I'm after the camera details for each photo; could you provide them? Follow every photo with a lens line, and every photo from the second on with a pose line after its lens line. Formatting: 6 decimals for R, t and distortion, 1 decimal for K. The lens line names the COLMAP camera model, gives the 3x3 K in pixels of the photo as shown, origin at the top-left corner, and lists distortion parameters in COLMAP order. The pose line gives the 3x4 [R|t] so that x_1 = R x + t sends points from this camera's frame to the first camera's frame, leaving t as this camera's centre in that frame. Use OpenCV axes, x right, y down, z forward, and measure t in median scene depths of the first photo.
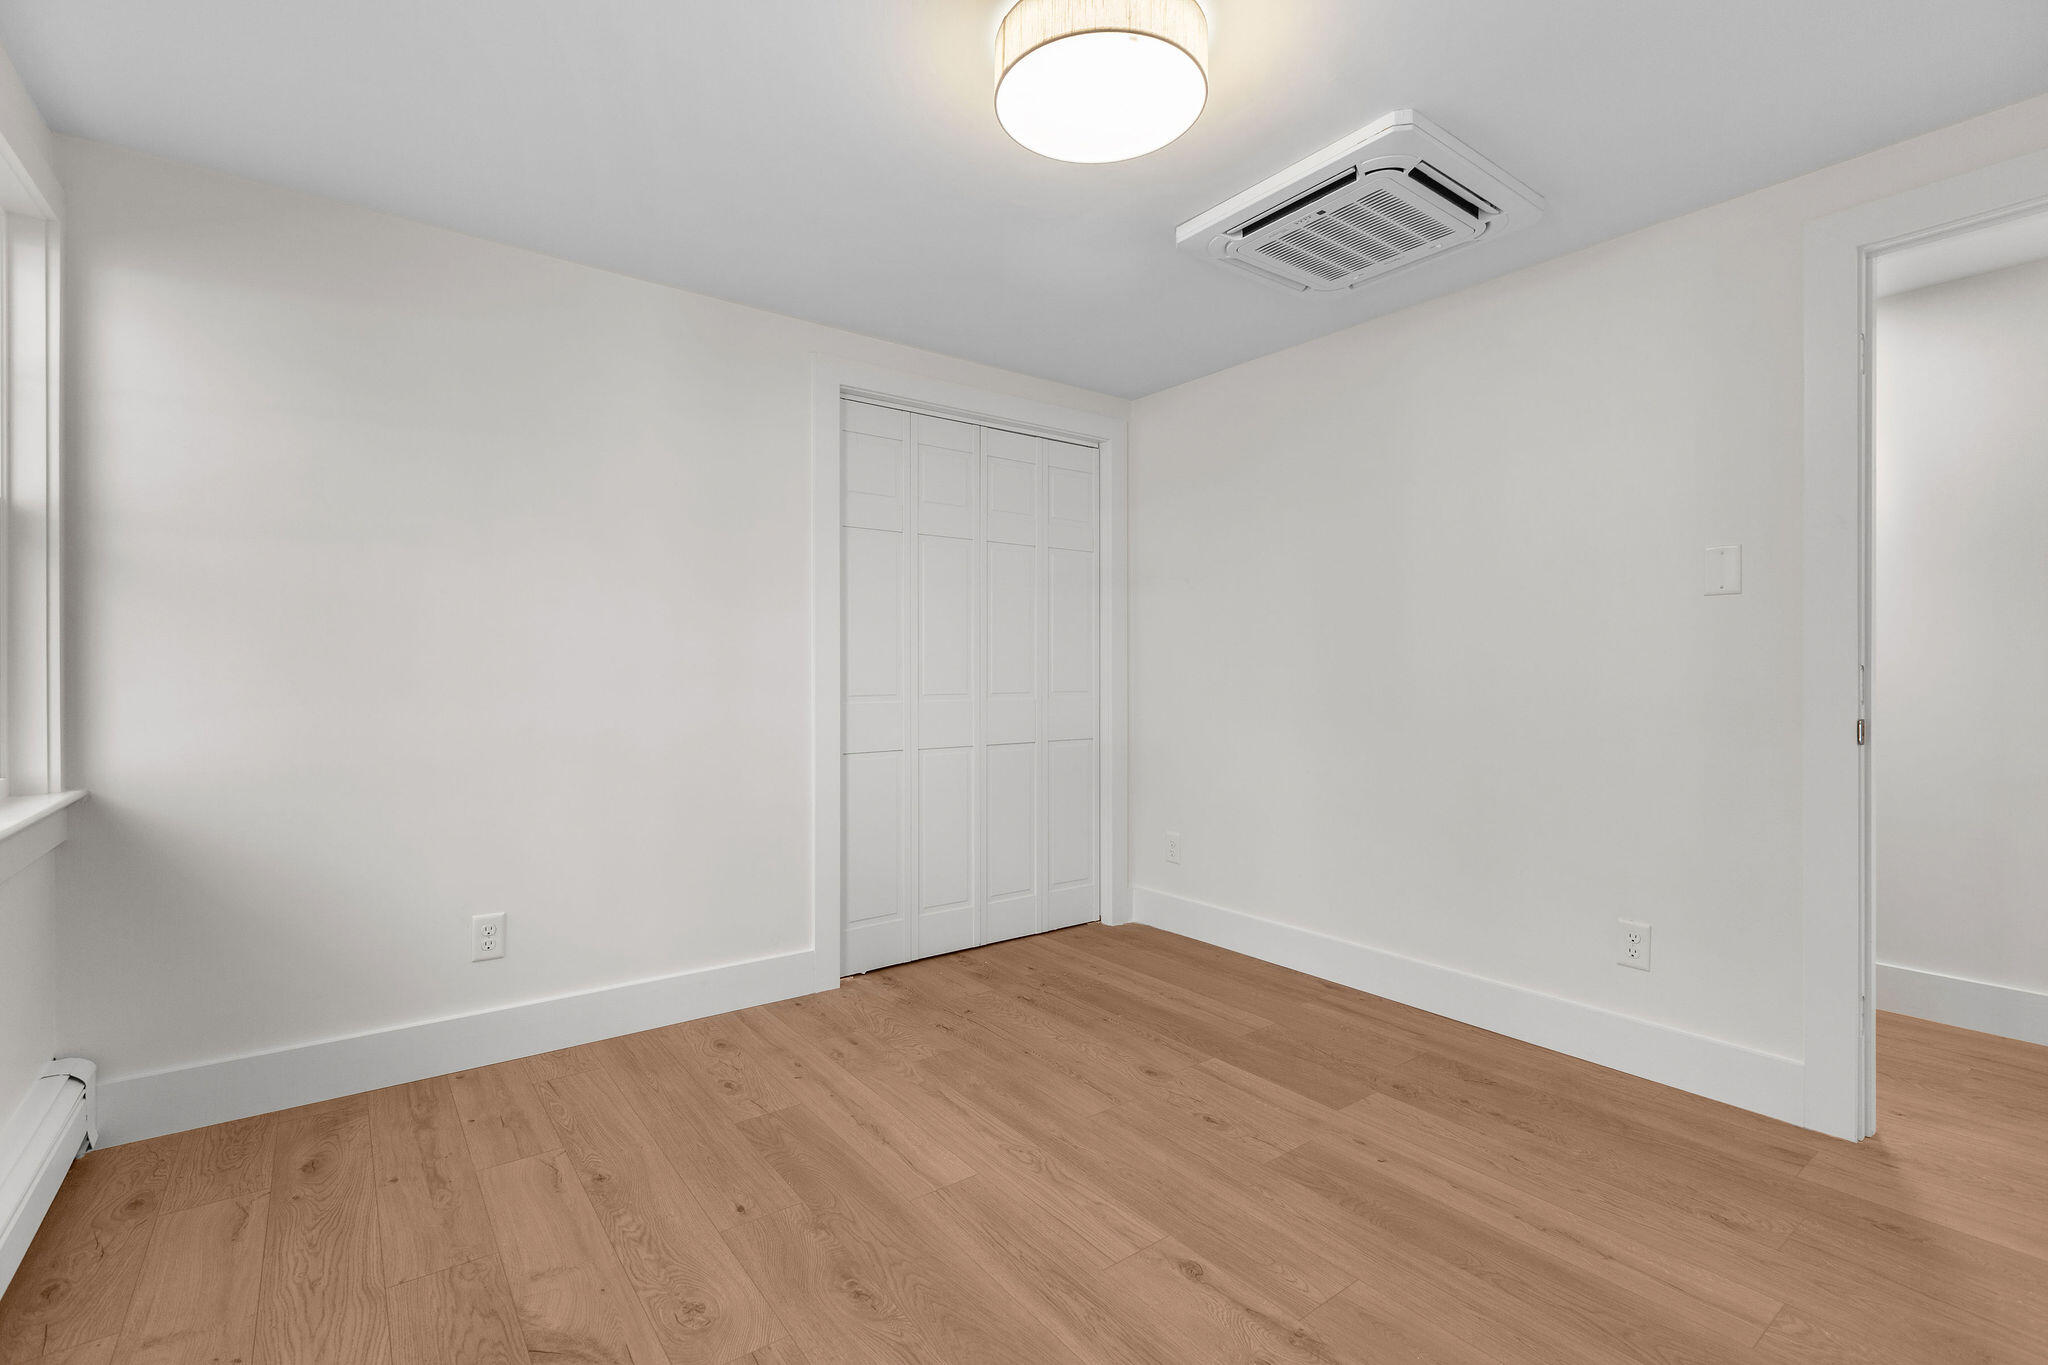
lens RADIAL K [[920.0, 0, 1023.2], [0, 920.0, 676.1], [0, 0, 1]] dist [-0.001077, -0.000120]
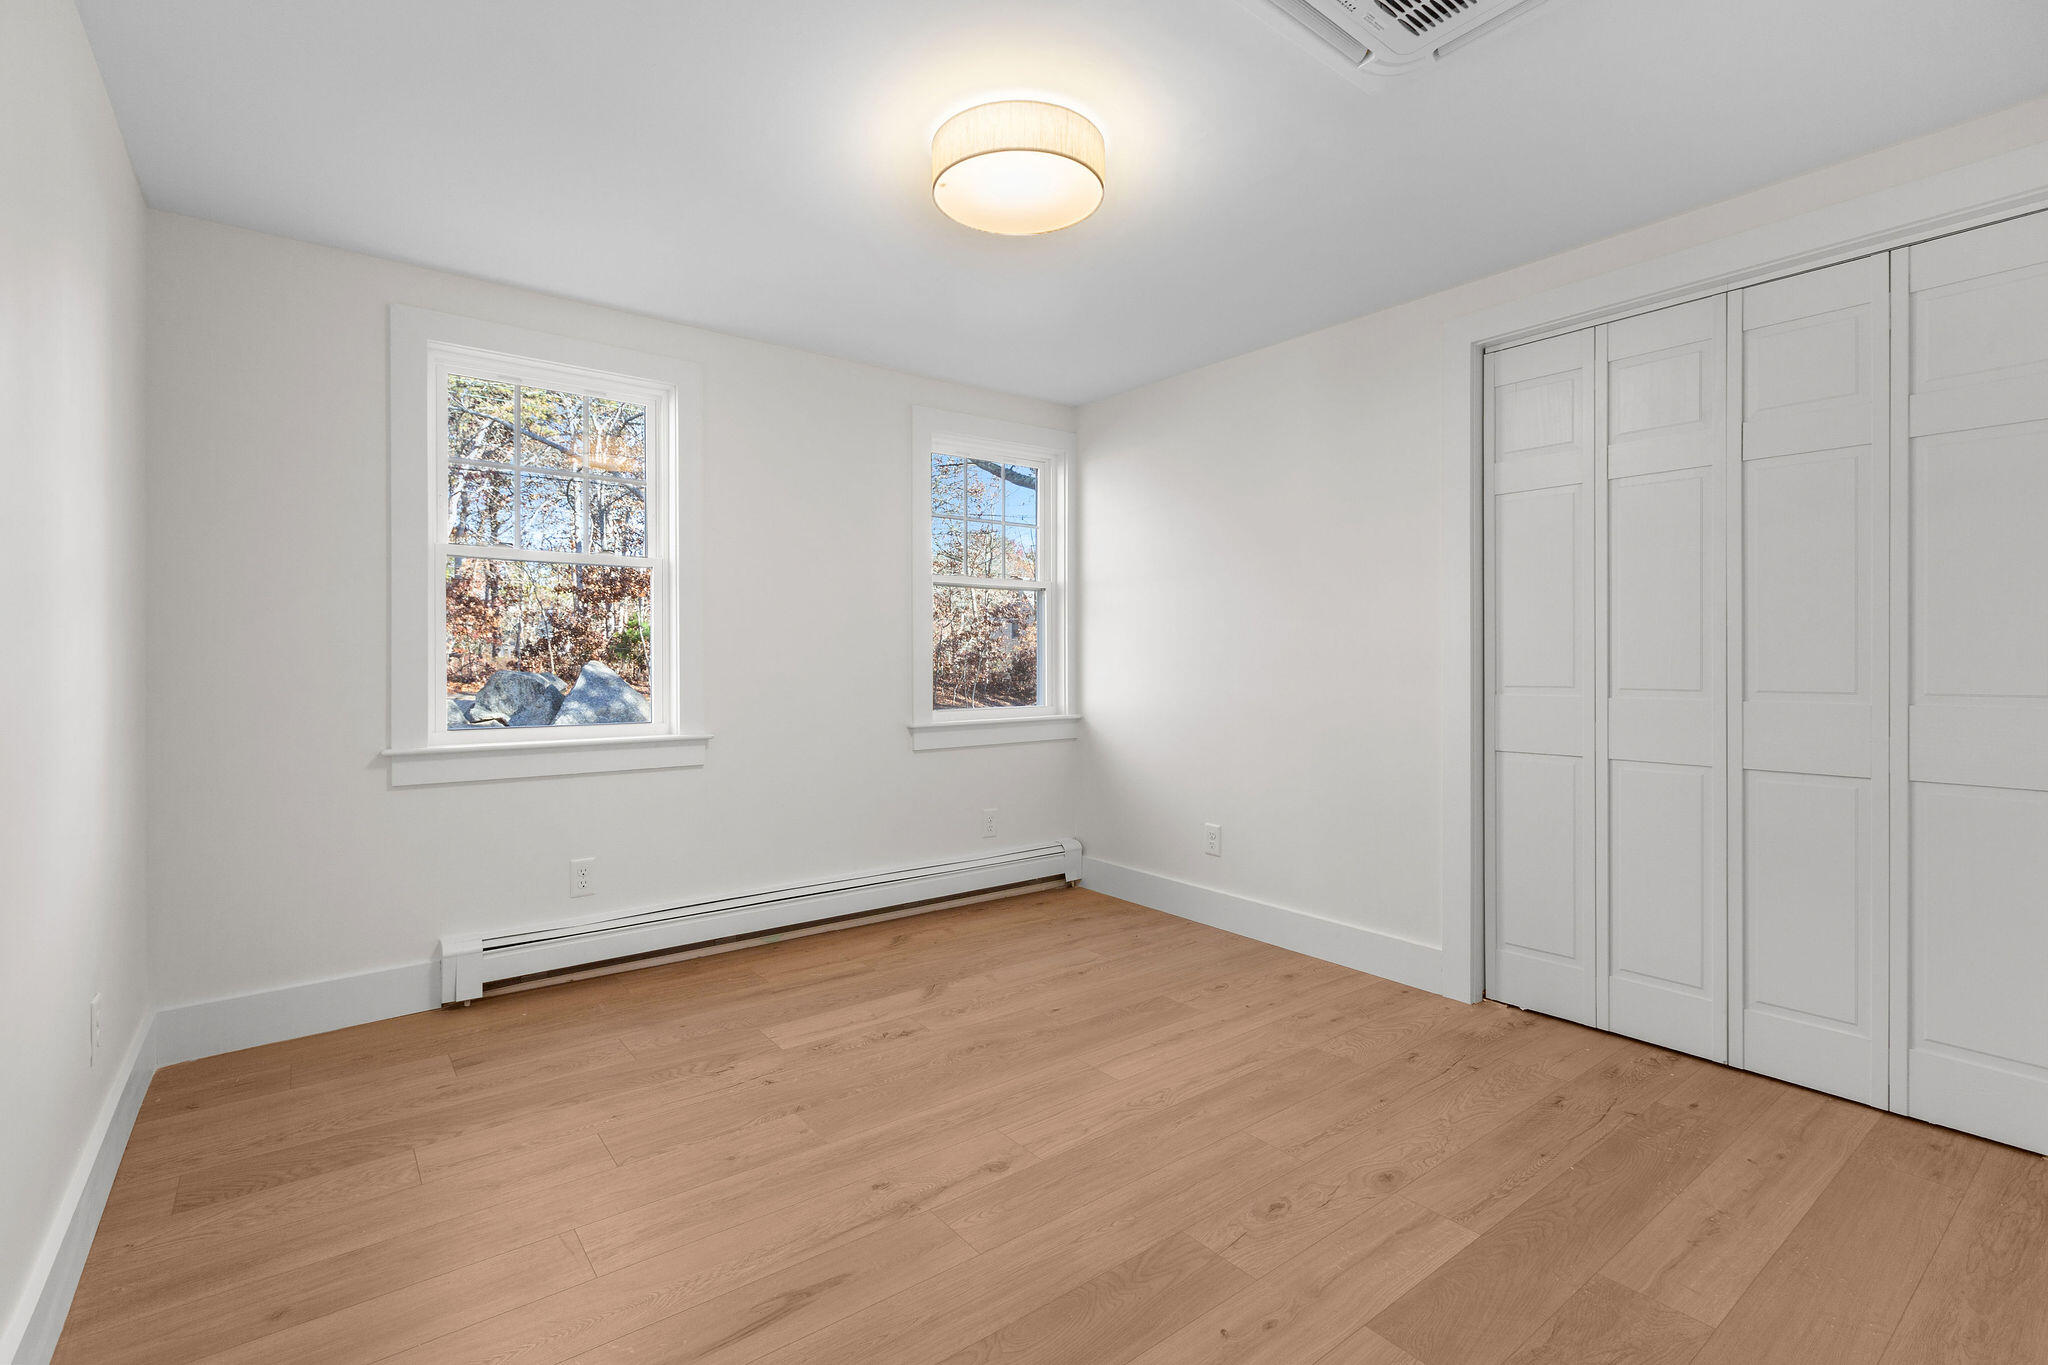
lens RADIAL K [[904.0, 0, 1005.5], [0, 904.0, 675.9], [0, 0, 1]] dist [0.000724, -0.000062]
pose [[0.019709, 0.022968, -0.999542, 0.932281], [-0.005272, 0.999725, 0.022868, -0.015313], [0.999792, 0.004819, 0.019825, 0.681766]]
